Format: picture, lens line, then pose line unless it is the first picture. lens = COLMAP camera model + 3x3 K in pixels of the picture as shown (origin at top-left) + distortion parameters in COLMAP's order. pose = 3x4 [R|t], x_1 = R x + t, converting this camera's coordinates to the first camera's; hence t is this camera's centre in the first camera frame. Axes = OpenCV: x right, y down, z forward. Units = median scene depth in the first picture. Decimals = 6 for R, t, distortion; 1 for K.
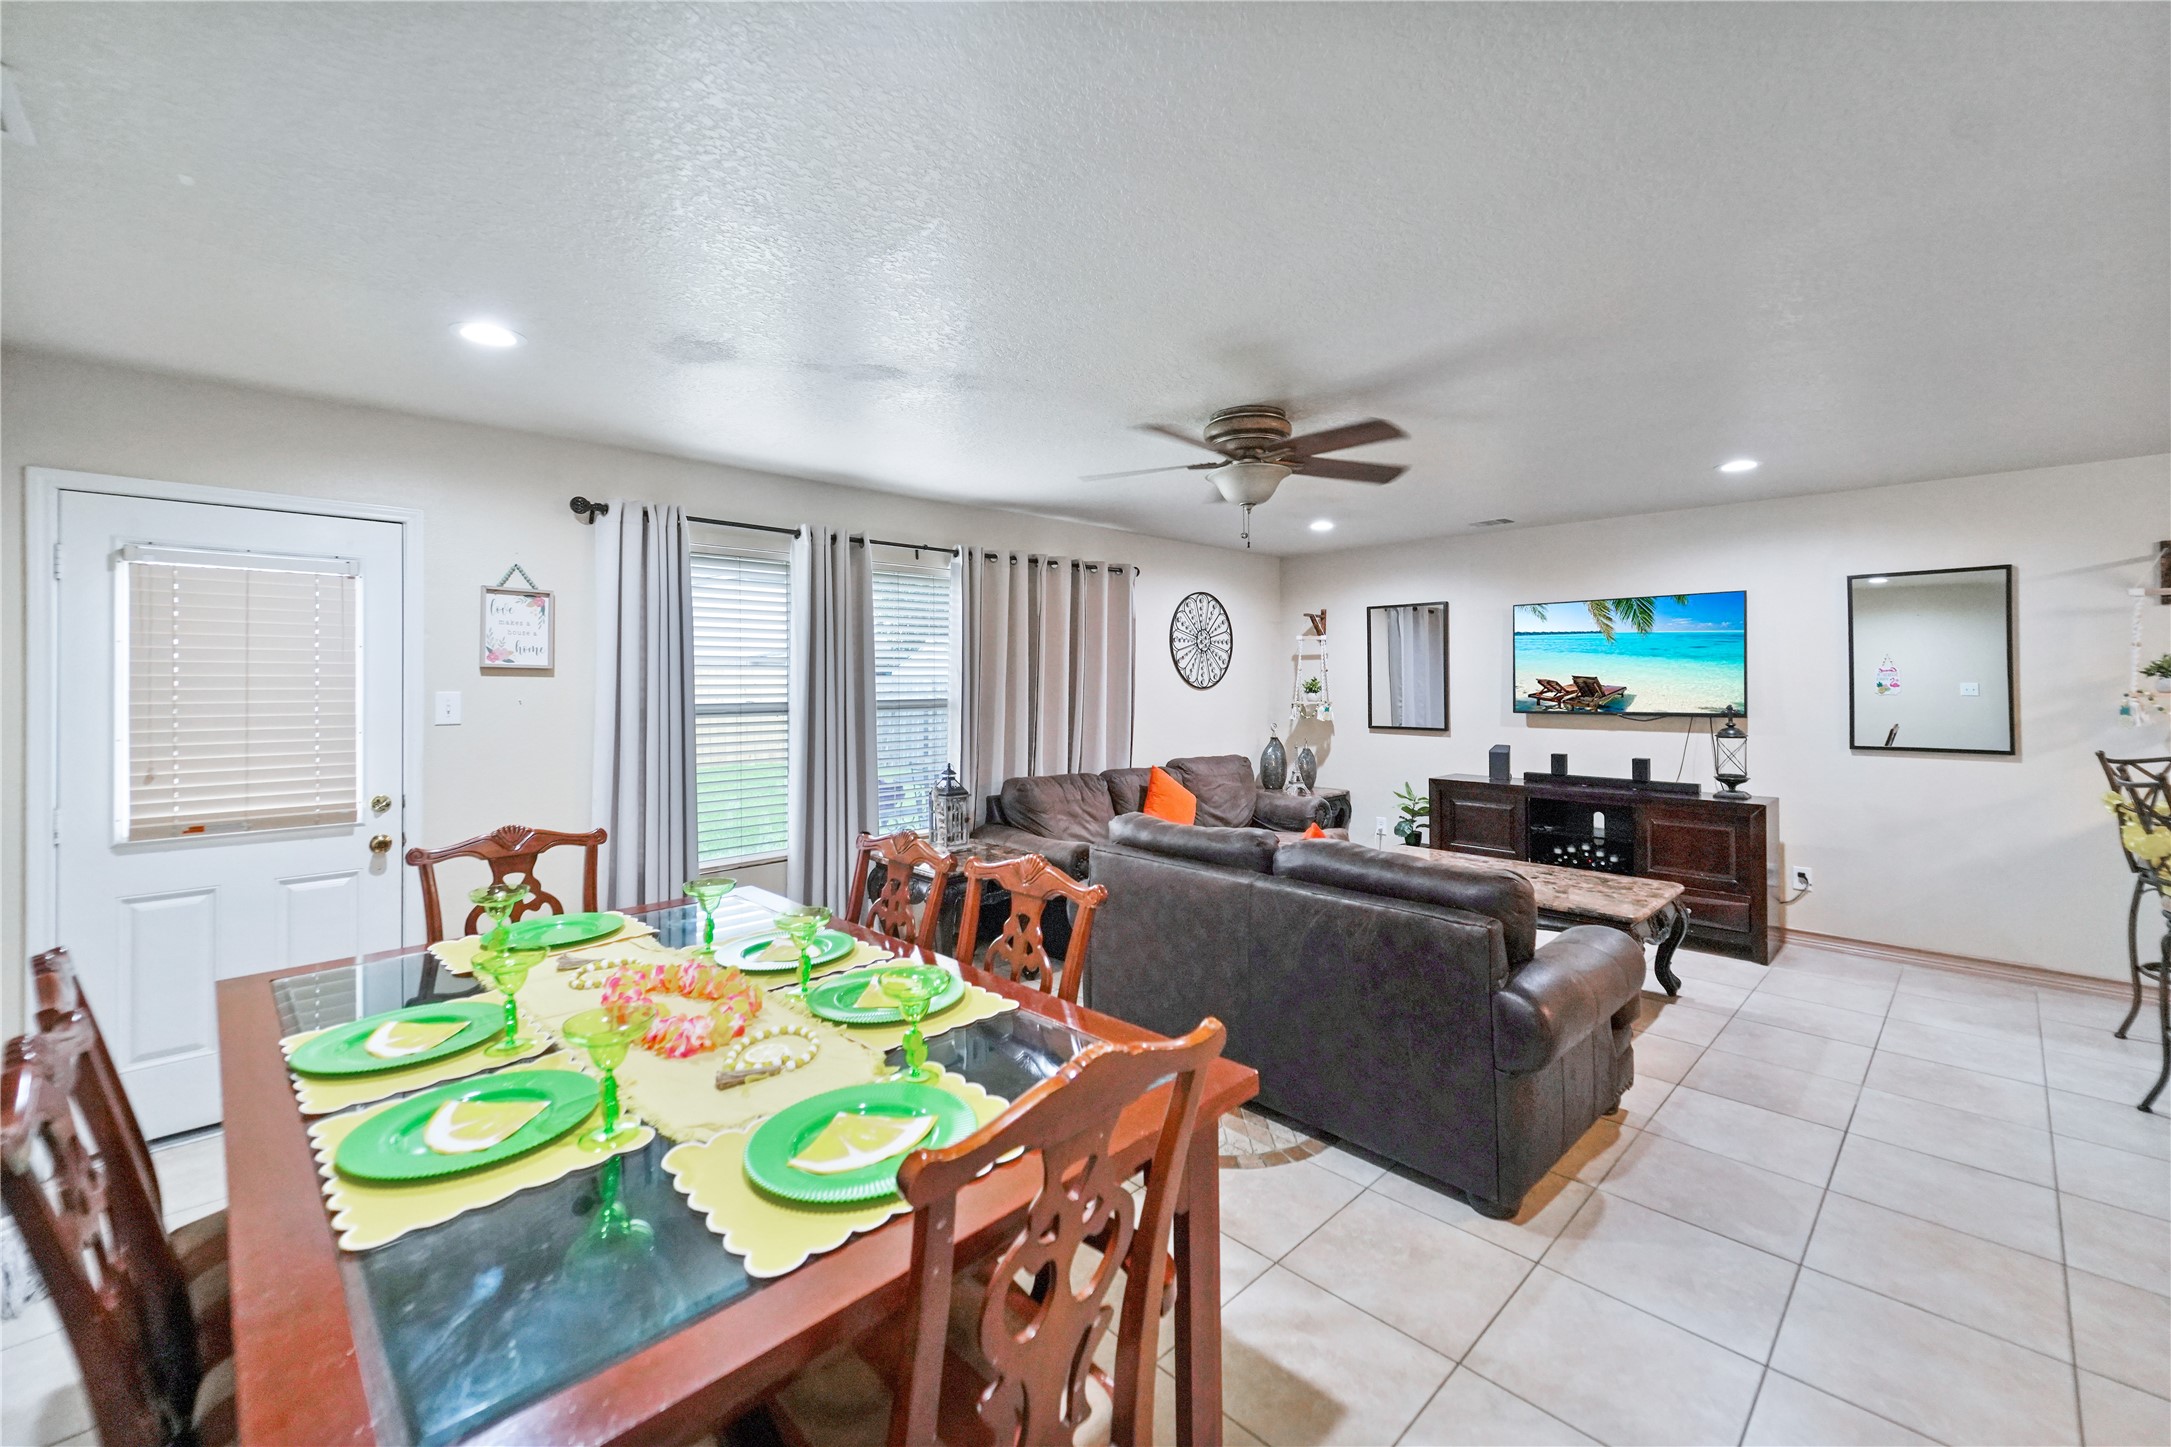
lens RADIAL K [[890.1, 0, 1088.0], [0, 890.1, 670.1], [0, 0, 1]] dist [0.004835, -0.000175]
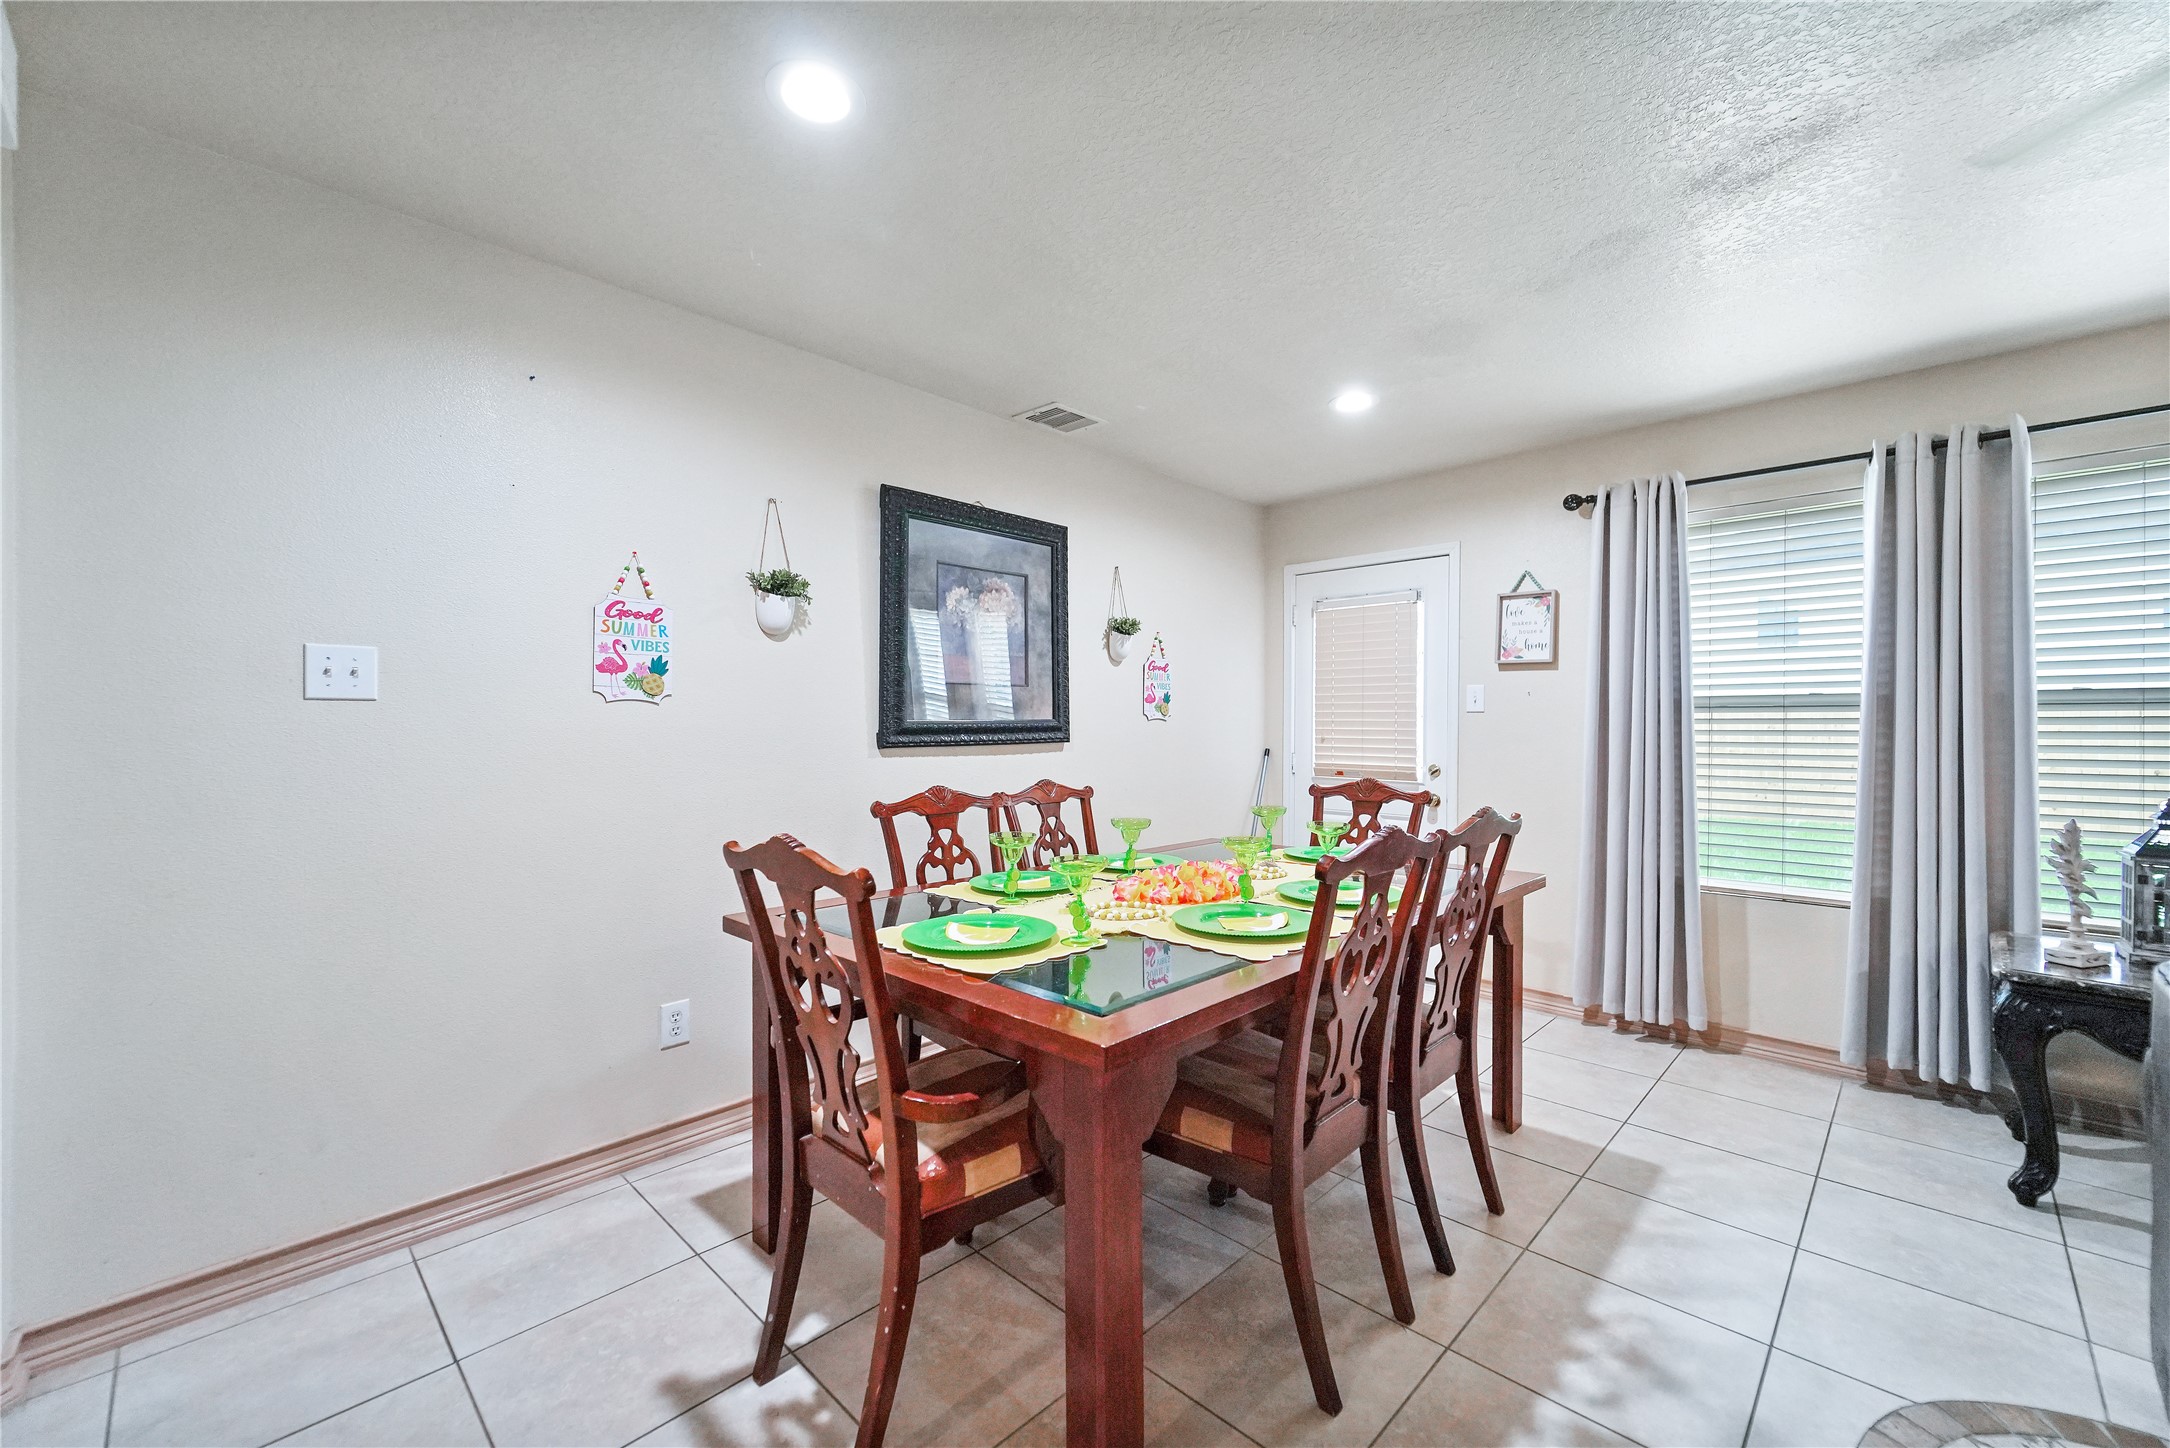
lens RADIAL K [[859.0, 0, 1092.2], [0, 859.0, 726.8], [0, 0, 1]] dist [0.022040, -0.004827]
pose [[0.033766, 0.008165, -0.999396, 0.316909], [0.006220, 0.999946, 0.008380, 0.048093], [0.999410, -0.006499, 0.033713, 0.306082]]
